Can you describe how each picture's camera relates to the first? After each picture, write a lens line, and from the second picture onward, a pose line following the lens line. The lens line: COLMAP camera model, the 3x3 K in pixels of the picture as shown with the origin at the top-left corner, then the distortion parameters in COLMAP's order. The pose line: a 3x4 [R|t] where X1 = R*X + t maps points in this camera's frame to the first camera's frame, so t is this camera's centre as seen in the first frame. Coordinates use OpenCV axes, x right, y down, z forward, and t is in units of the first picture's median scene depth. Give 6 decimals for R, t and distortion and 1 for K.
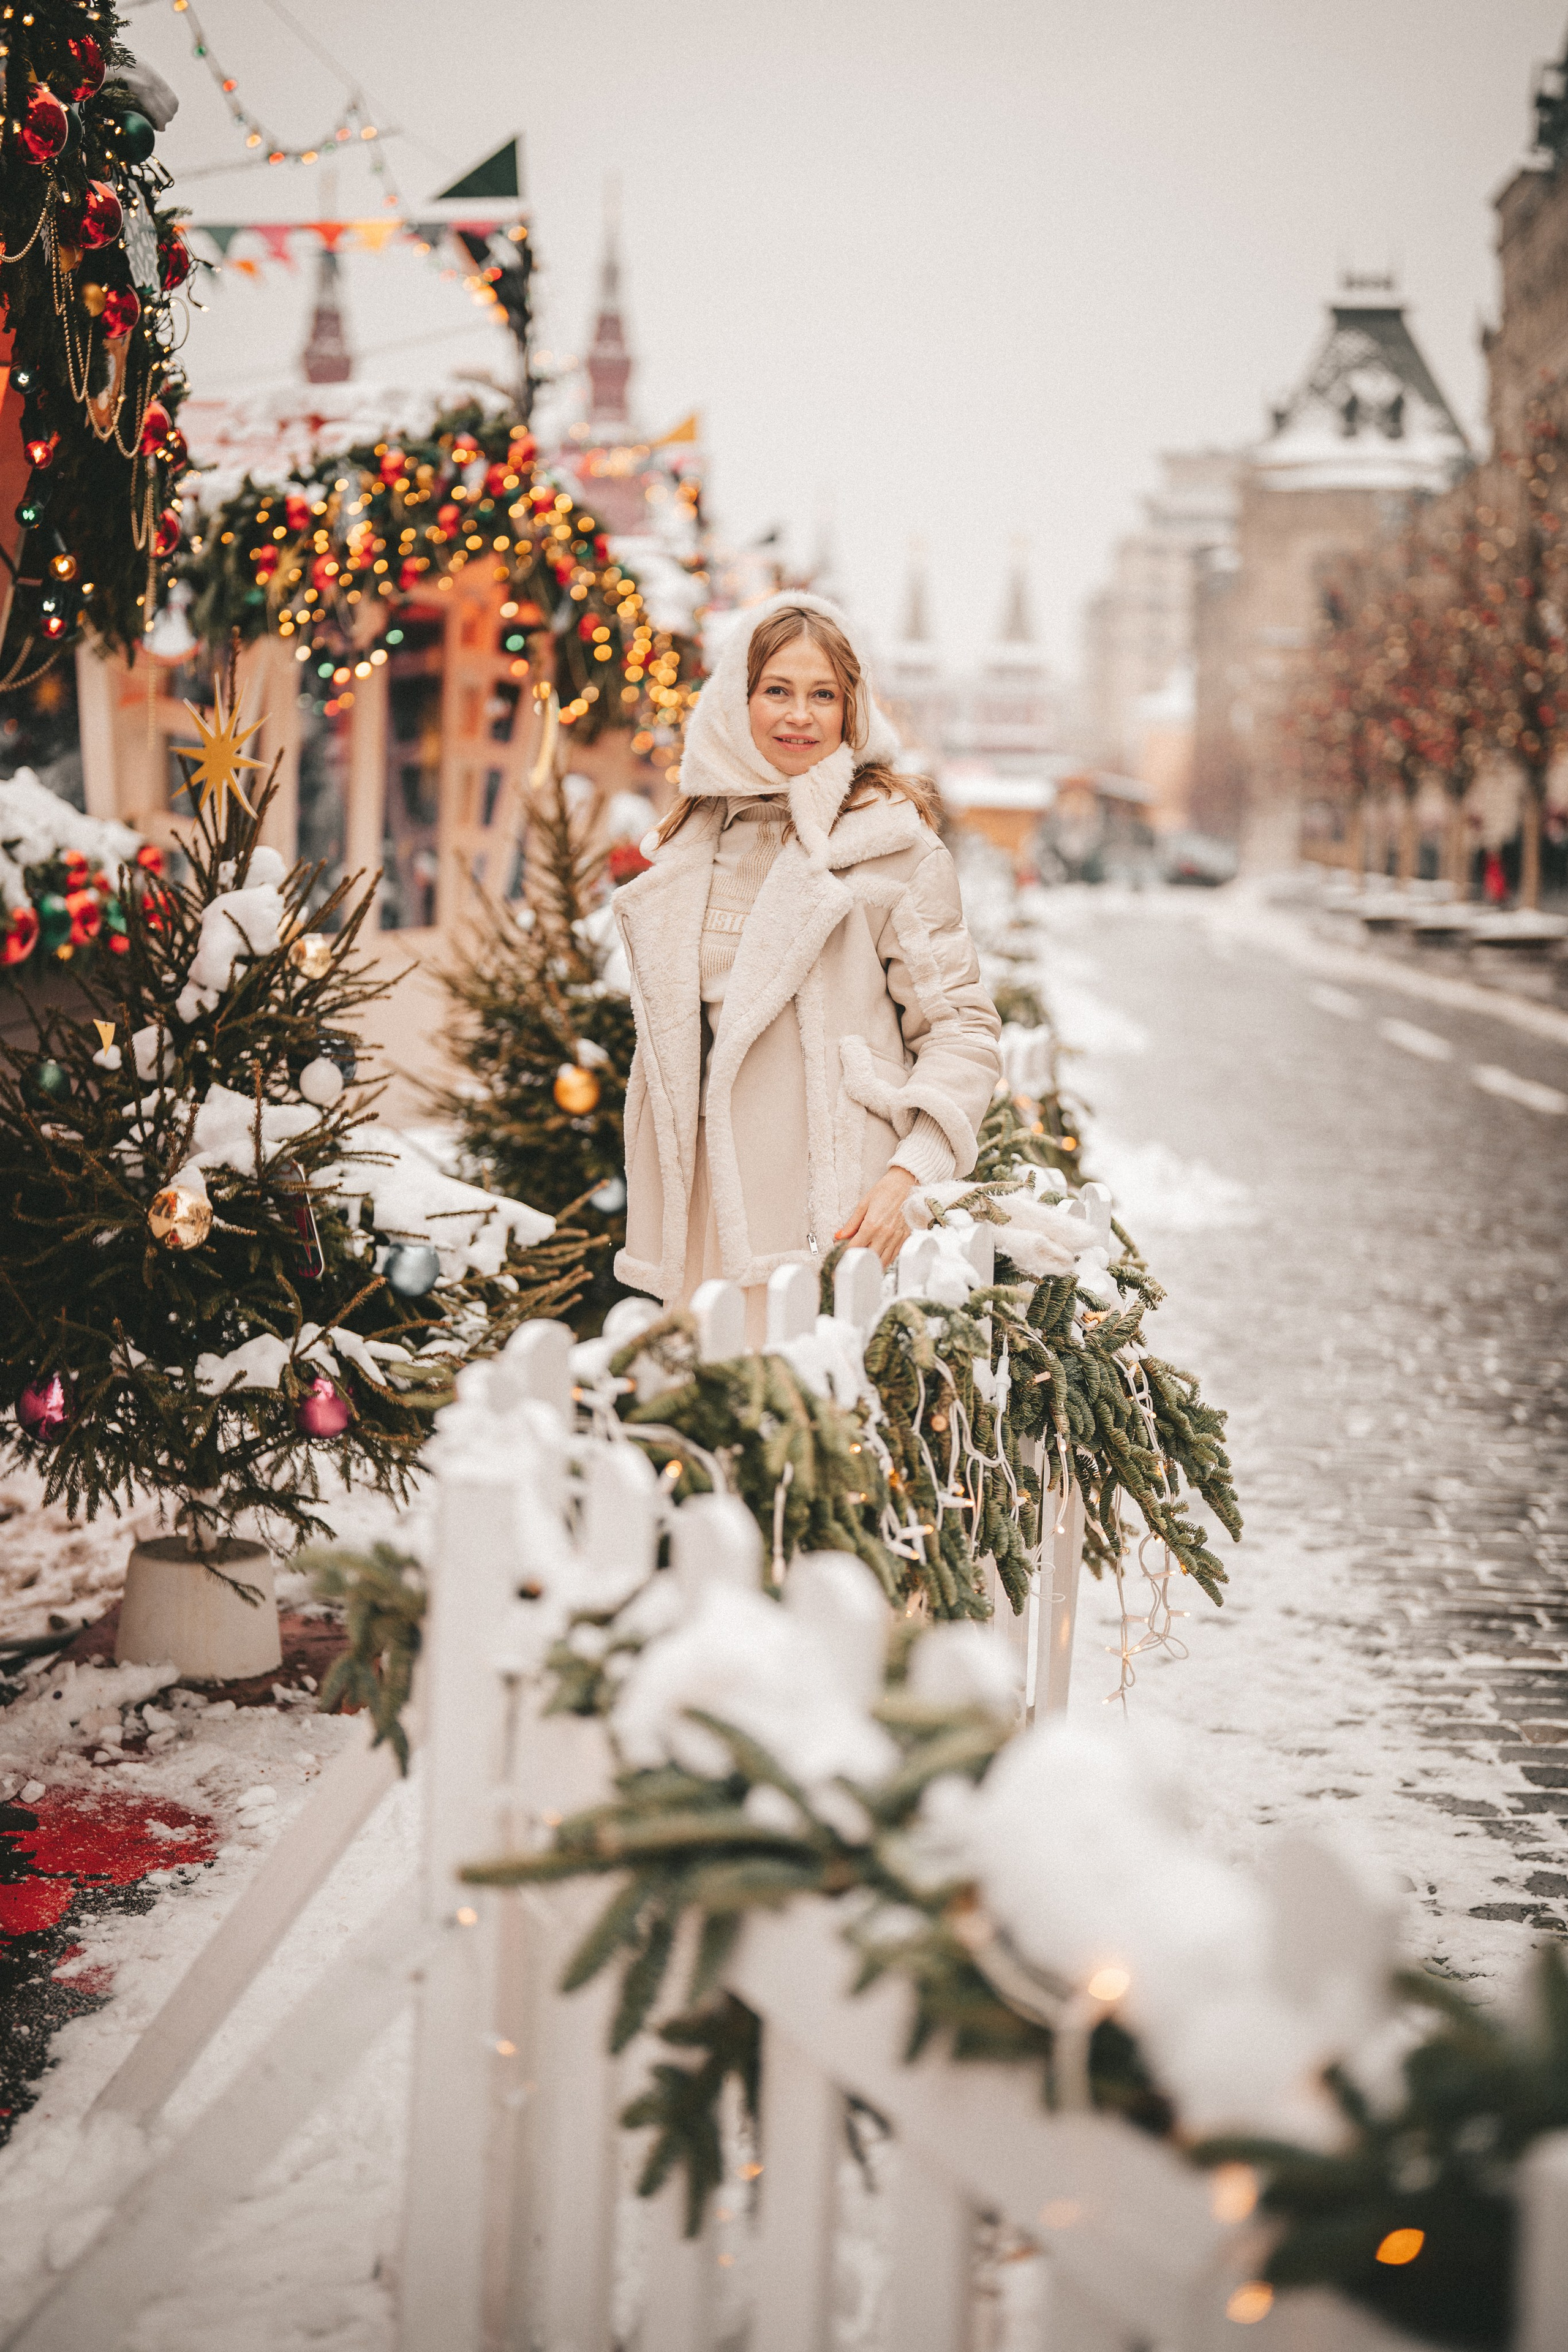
lens RADIAL K [[3101.8, 0, 784.0], [0, 3101.8, 1176.0], [0, 0, 1]] dist [-0.145483, 0.729126]
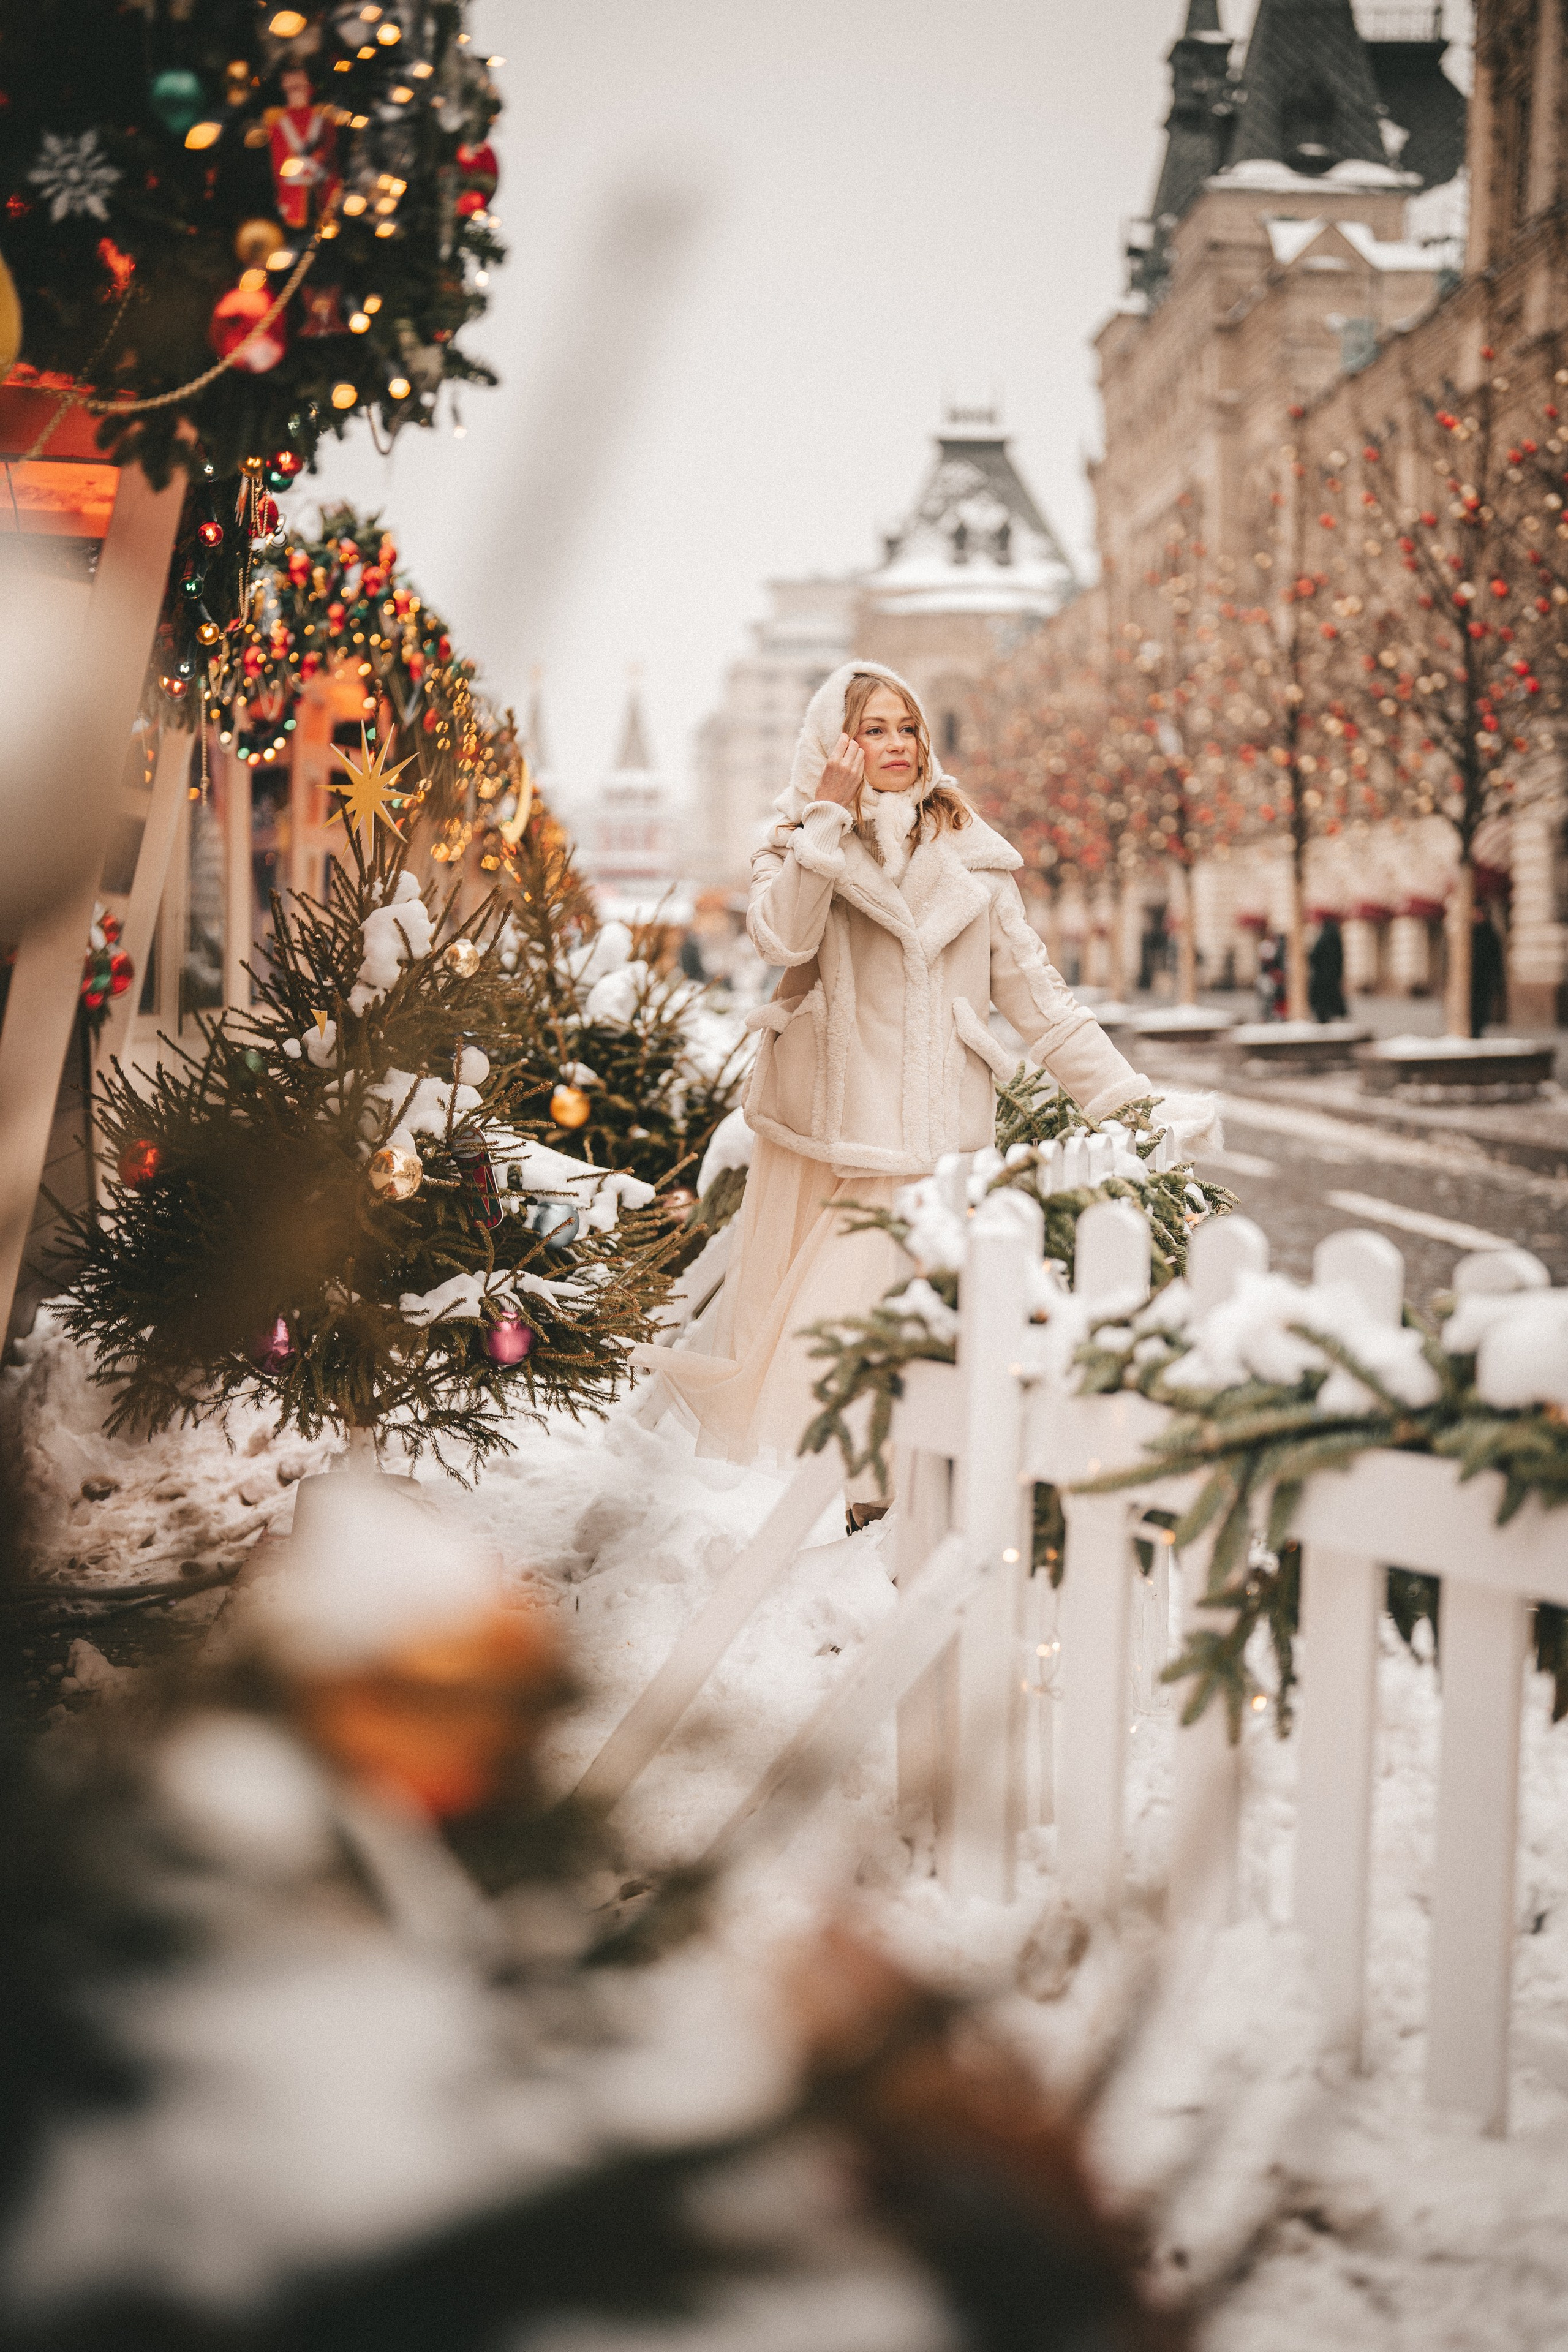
lens RADIAL K [[3101.8, 0, 784.0], [0, 3101.8, 1176.0], [0, 0, 1]] dist [-0.145483, 0.729126]
pose [[0.992128, -0.028540, 0.121931, -0.123277], [0.033465, 0.998697, -0.038531, 0.041615], [-0.120672, 0.042308, 0.991790, -0.117702]]
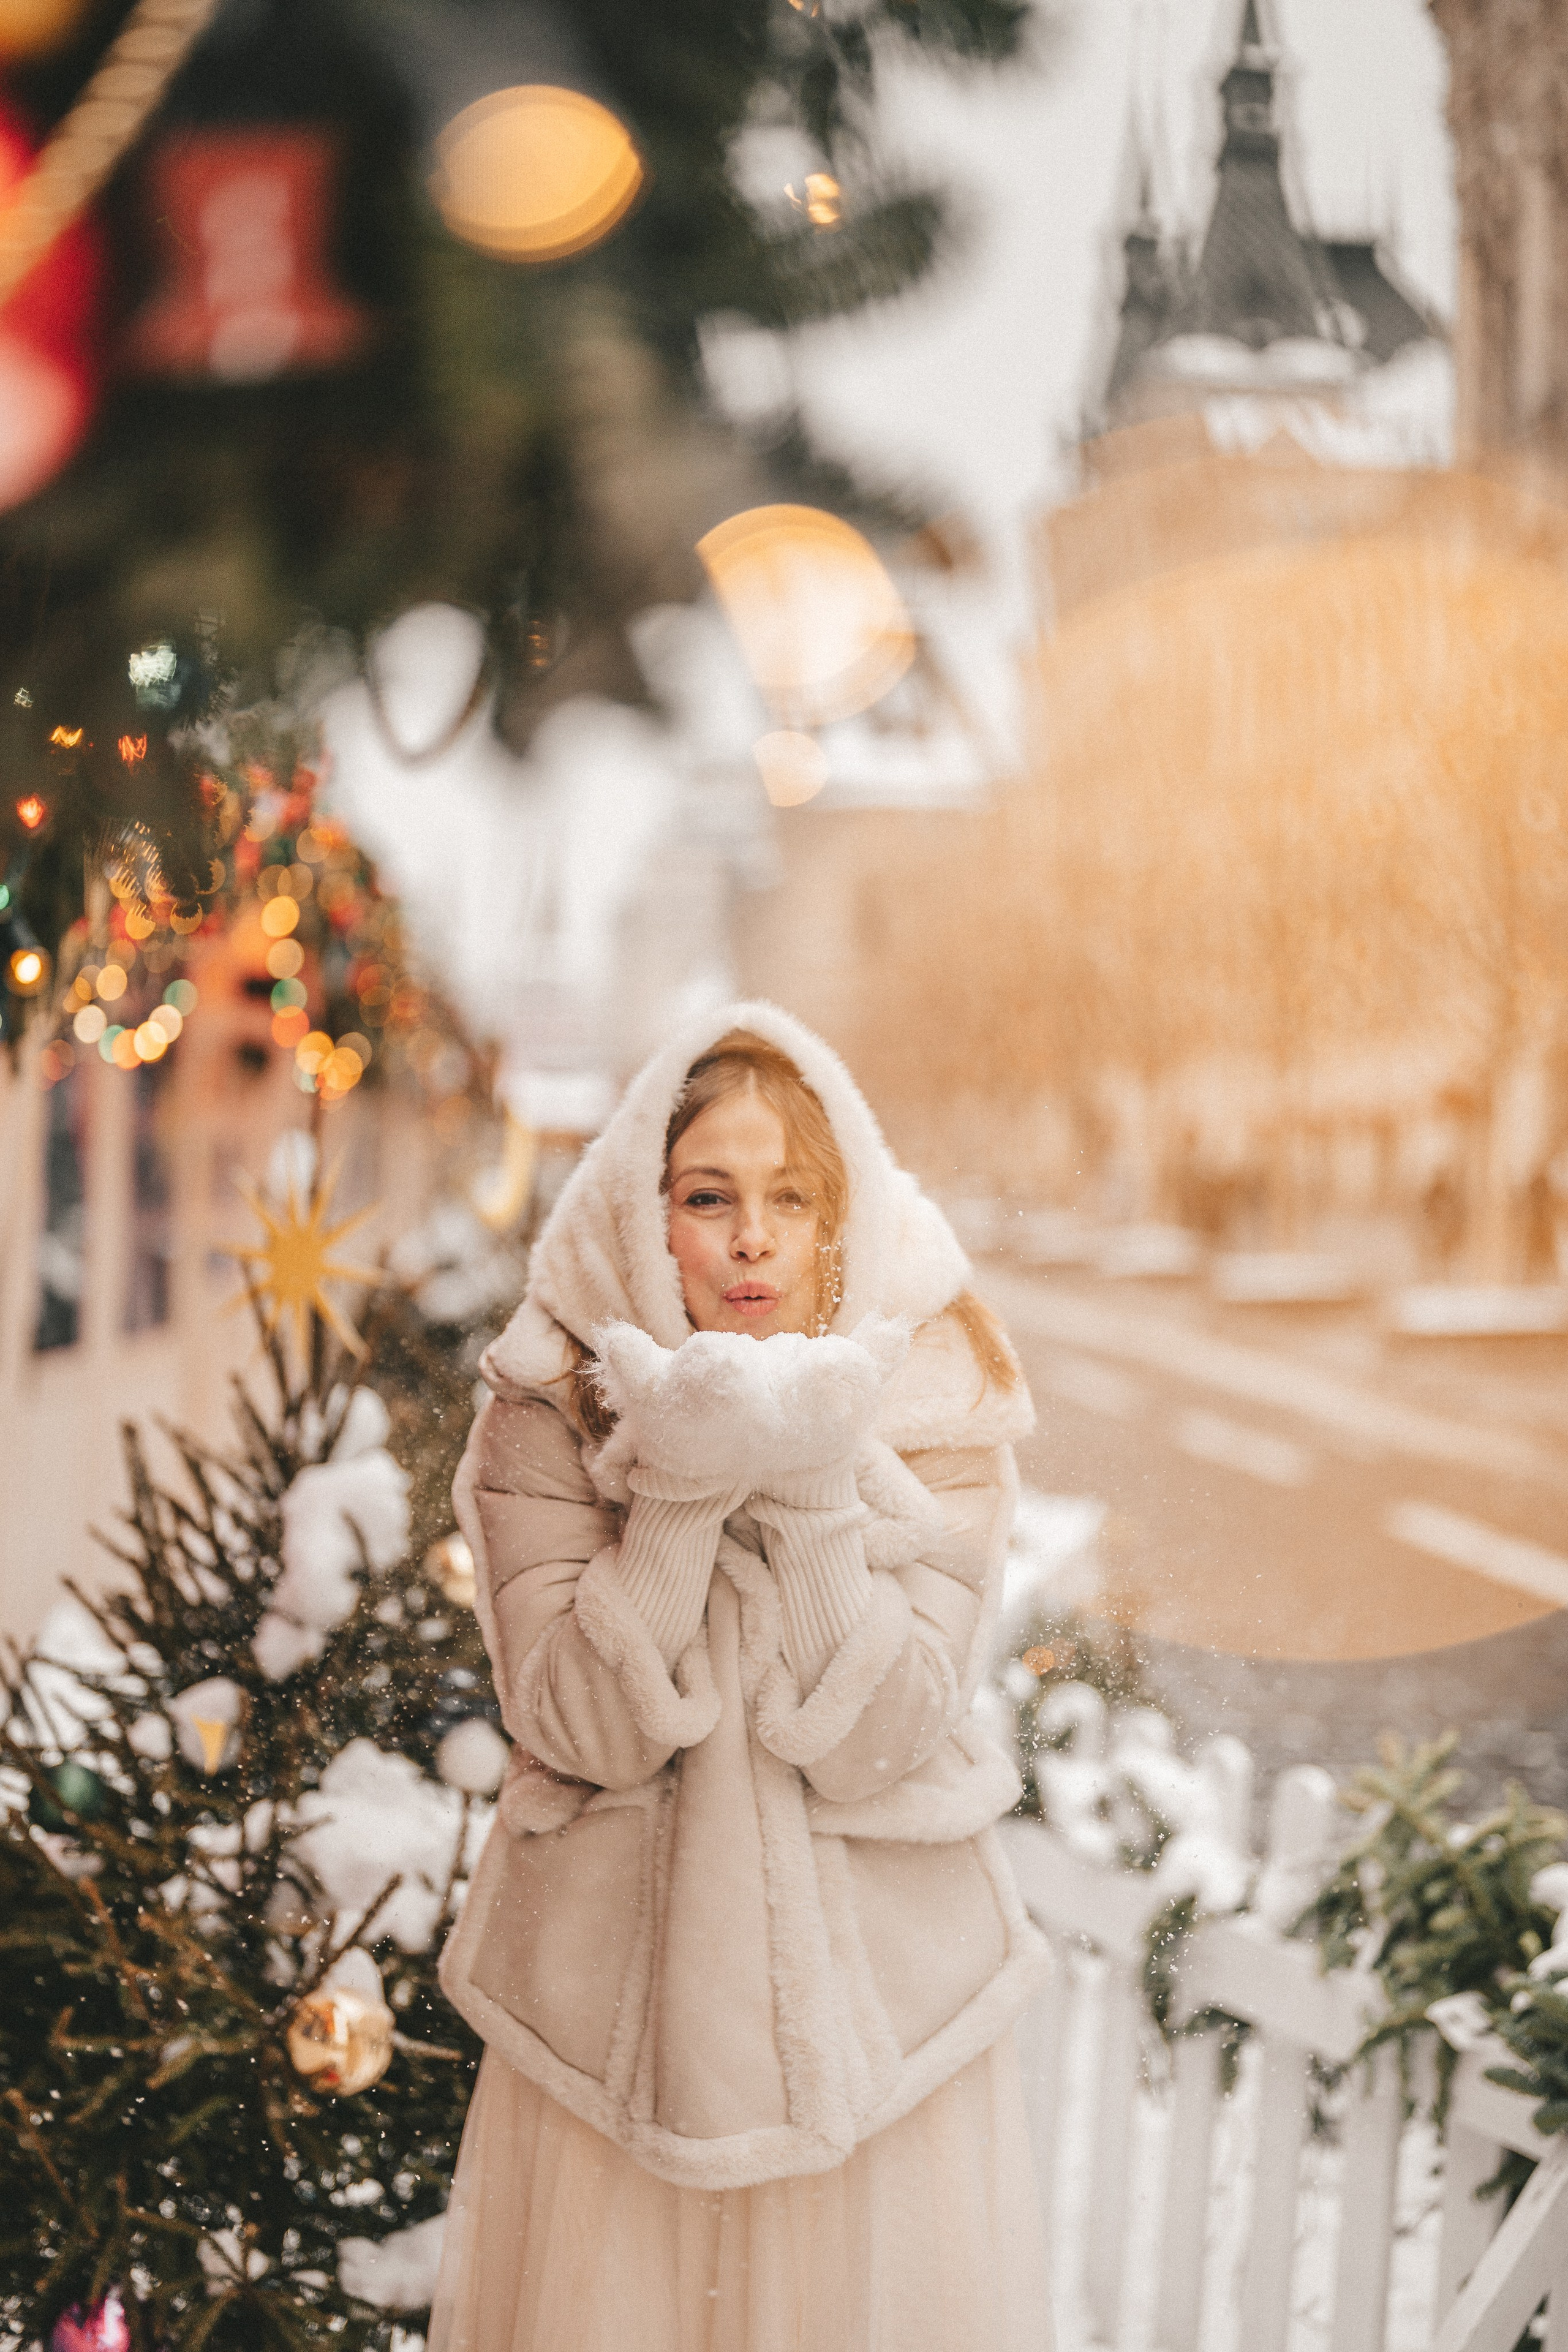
lens RADIAL K [[3101.8, 0, 784.0], [0, 3101.8, 1176.0], [0, 0, 1]] dist [-0.145483, 0.729126]
pose [[0.988056, -0.007111, 0.153931, -0.128994], [0.021655, 0.995429, -0.093021, -0.063736], [-0.152566, 0.095243, 0.983693, 0.232452]]
